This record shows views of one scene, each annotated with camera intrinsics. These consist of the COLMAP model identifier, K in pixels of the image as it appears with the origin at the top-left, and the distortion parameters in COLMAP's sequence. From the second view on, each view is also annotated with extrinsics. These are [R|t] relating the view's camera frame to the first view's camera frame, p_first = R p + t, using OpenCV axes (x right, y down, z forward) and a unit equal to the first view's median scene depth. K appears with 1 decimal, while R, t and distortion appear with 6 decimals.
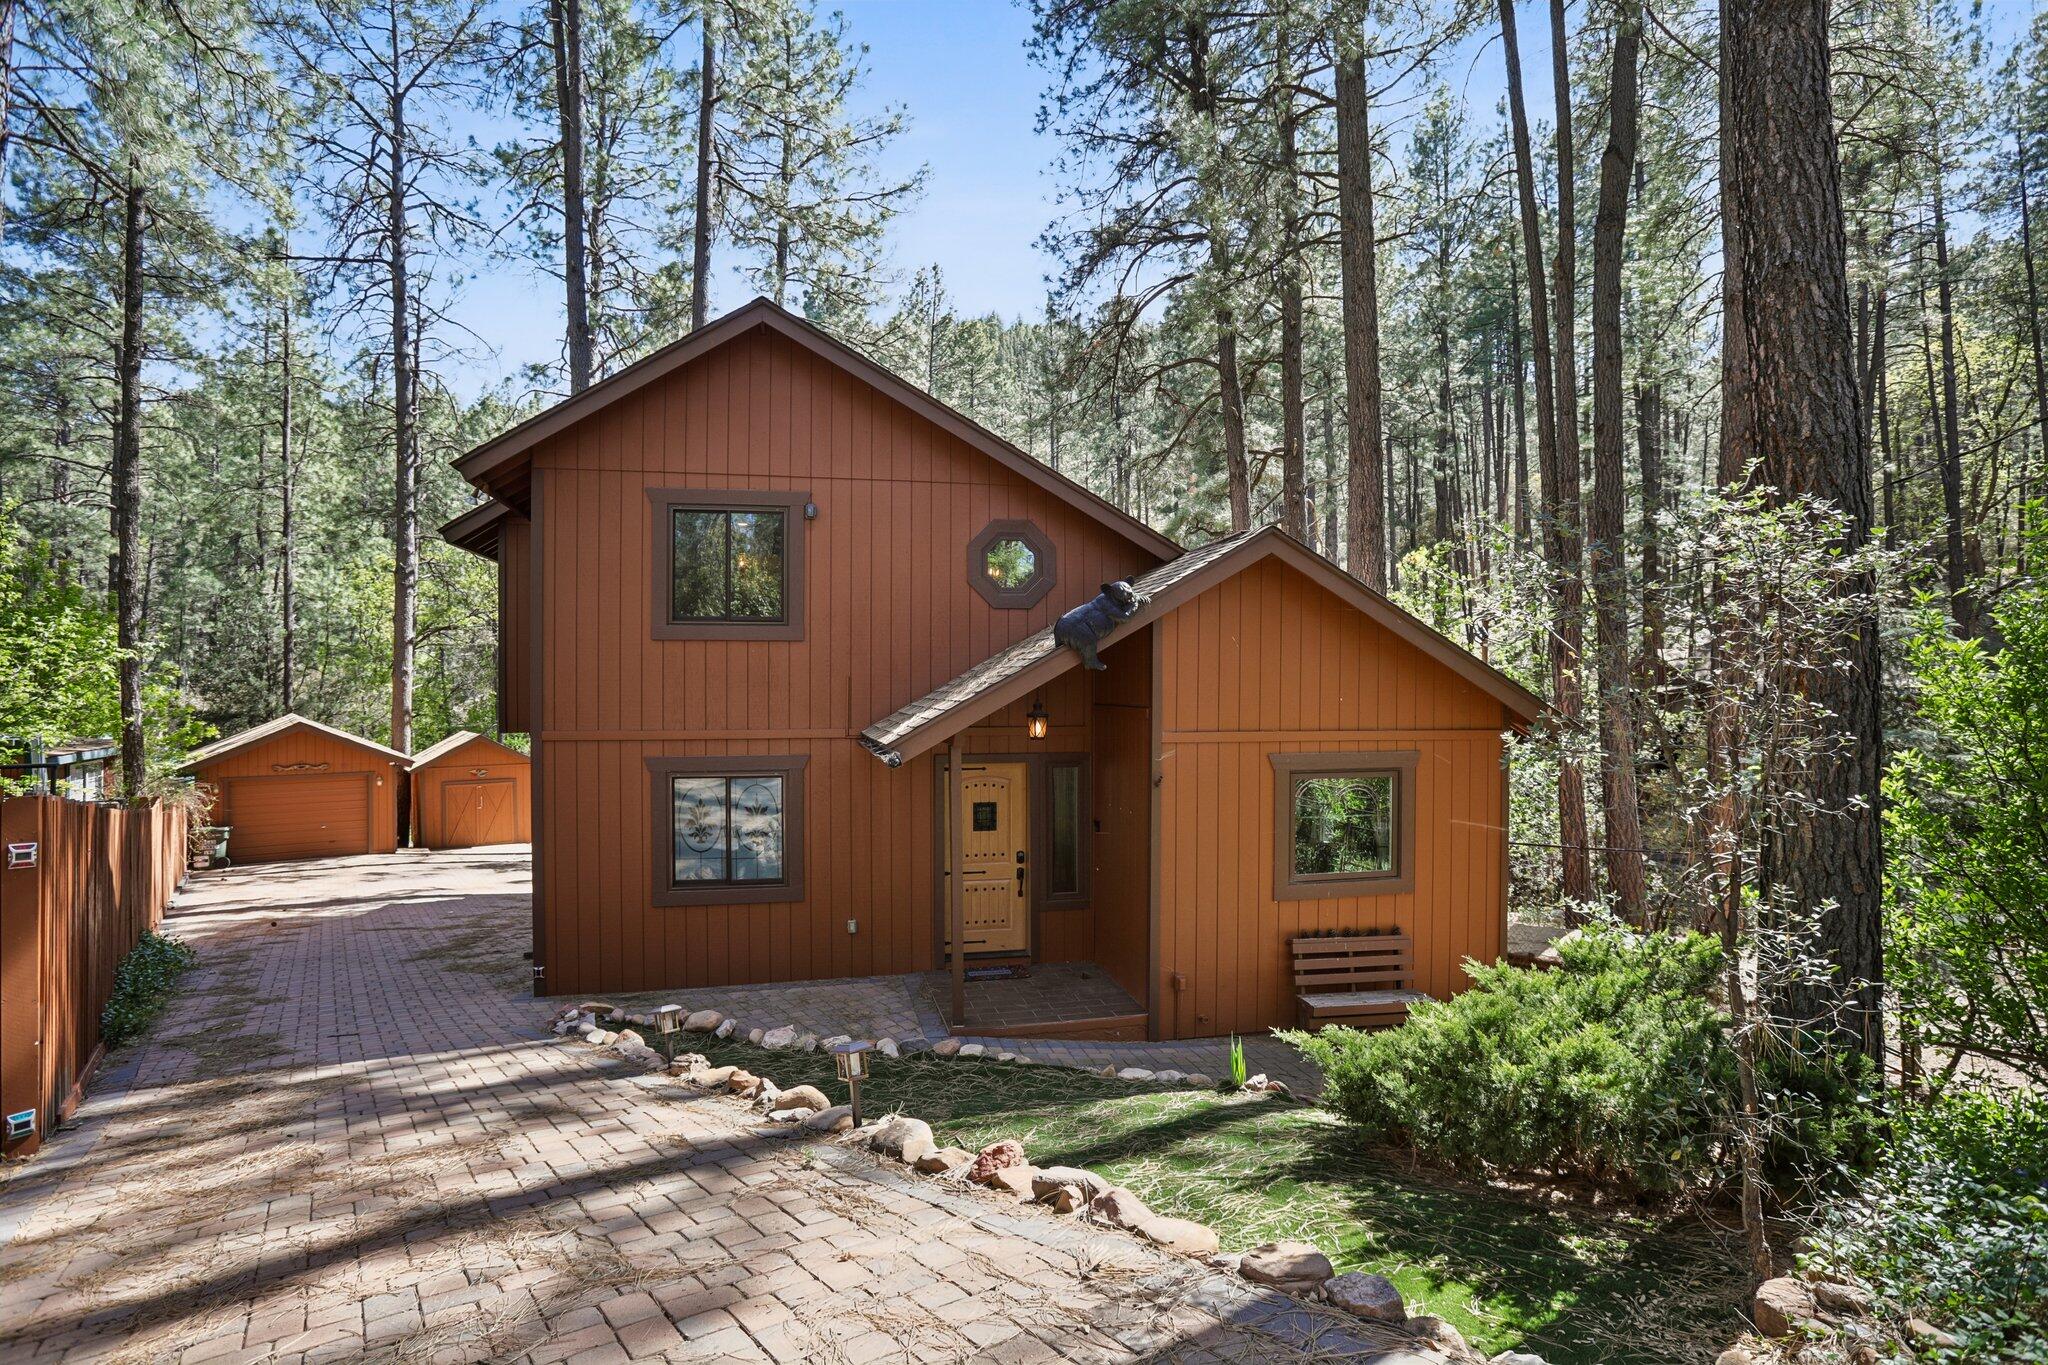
lens RADIAL K [[1046.3, 0, 1023.9], [0, 1046.3, 681.2], [0, 0, 1]] dist [-0.067991, 0.041059]
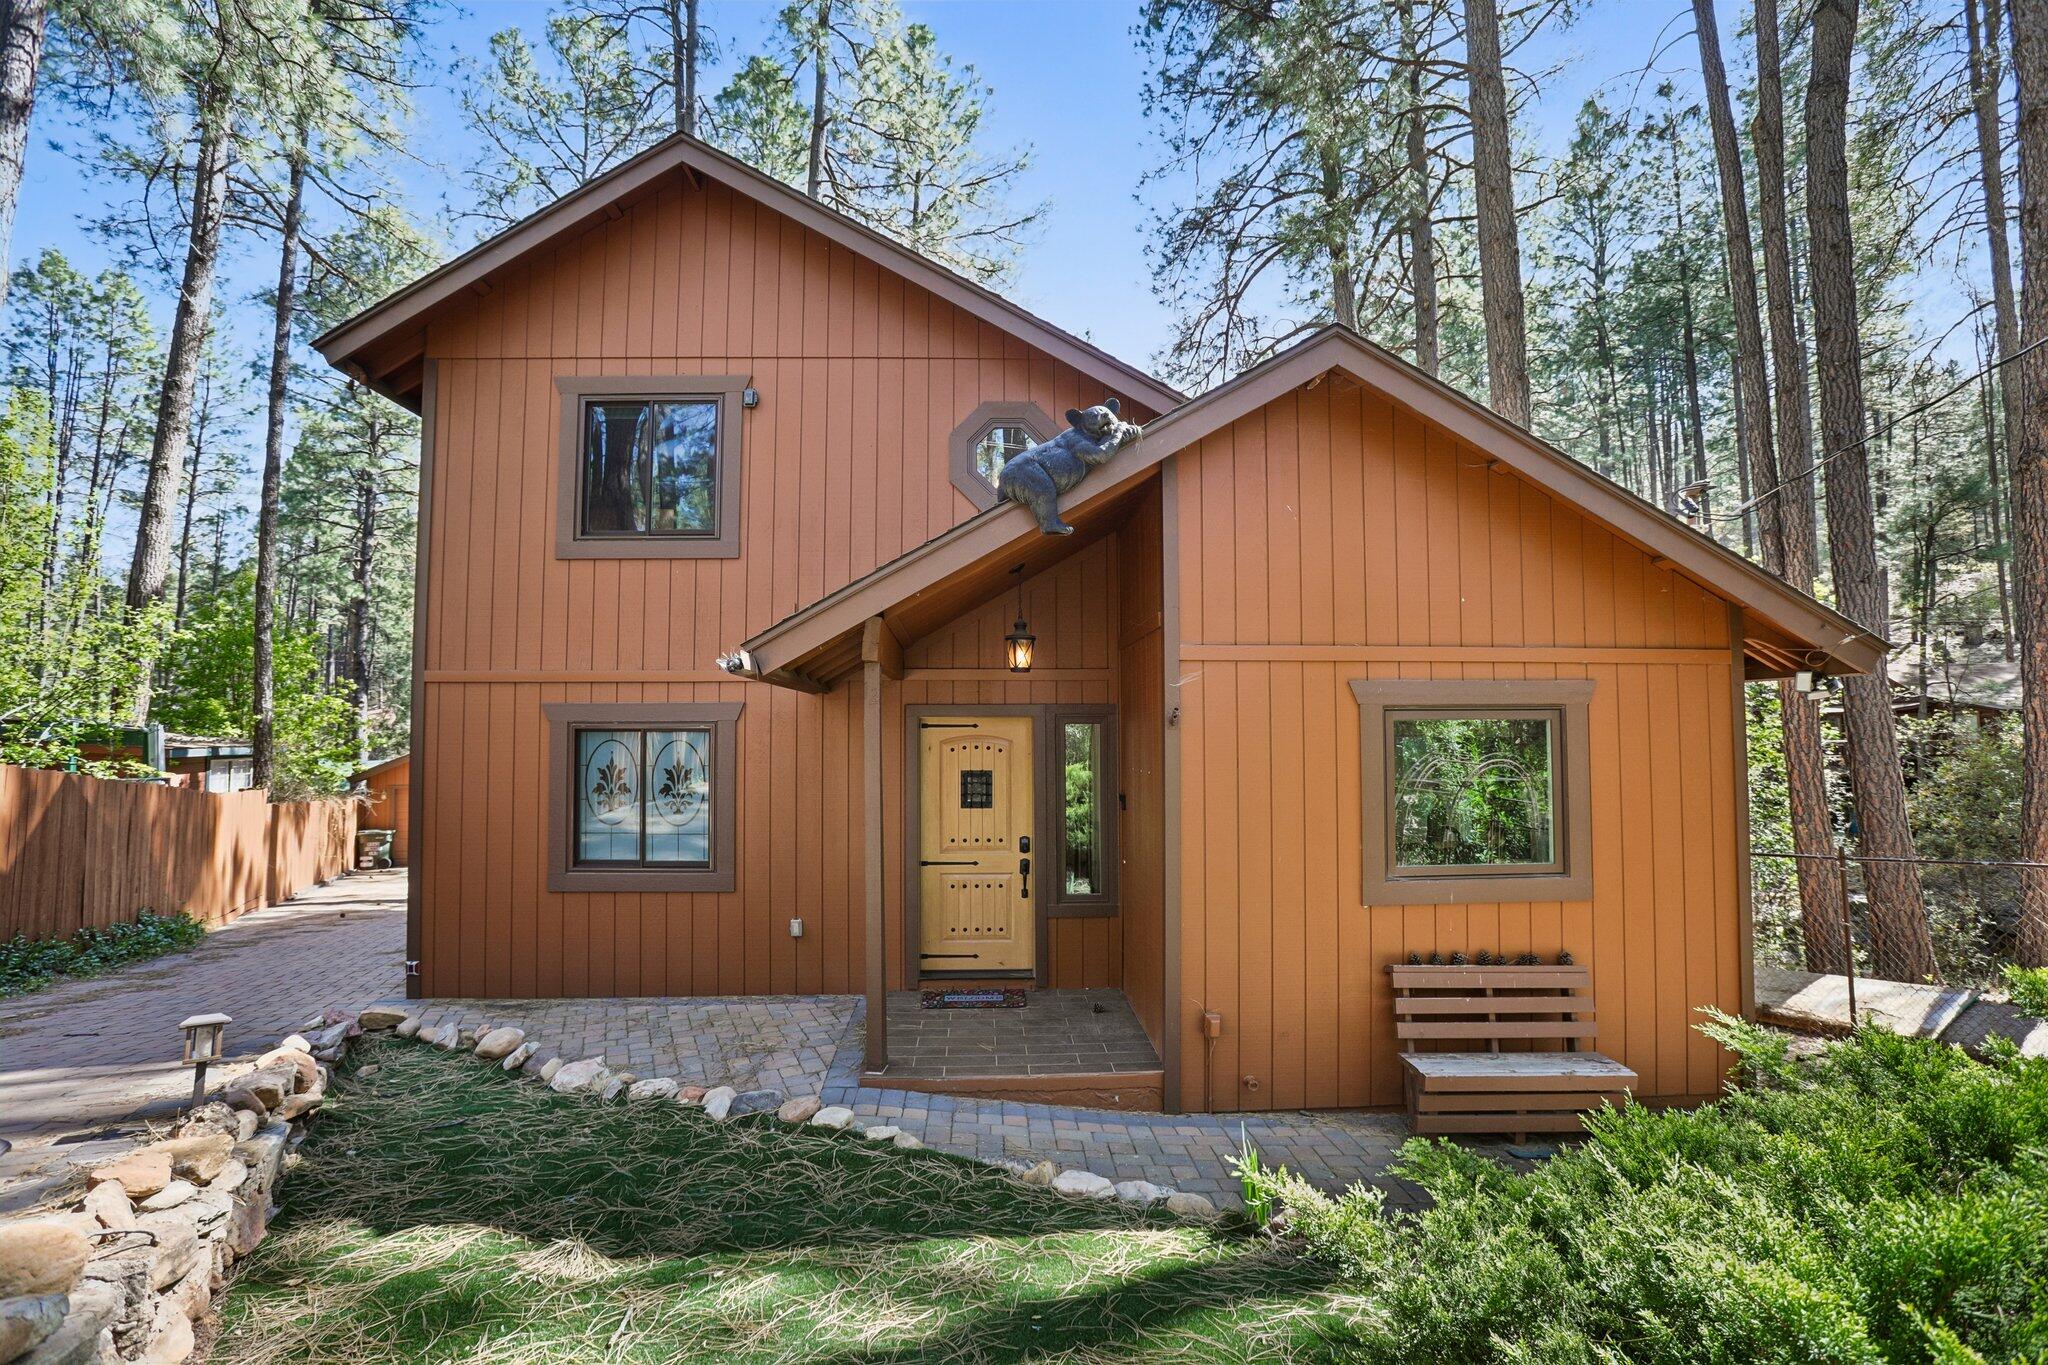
lens RADIAL K [[941.3, 0, 1022.3], [0, 941.3, 686.7], [0, 0, 1]] dist [-0.063150, 0.022308]
pose [[0.983137, -0.013293, -0.182385, 0.135881], [0.003967, 0.998670, -0.051400, 0.101236], [0.182826, 0.049809, 0.981883, 0.371458]]
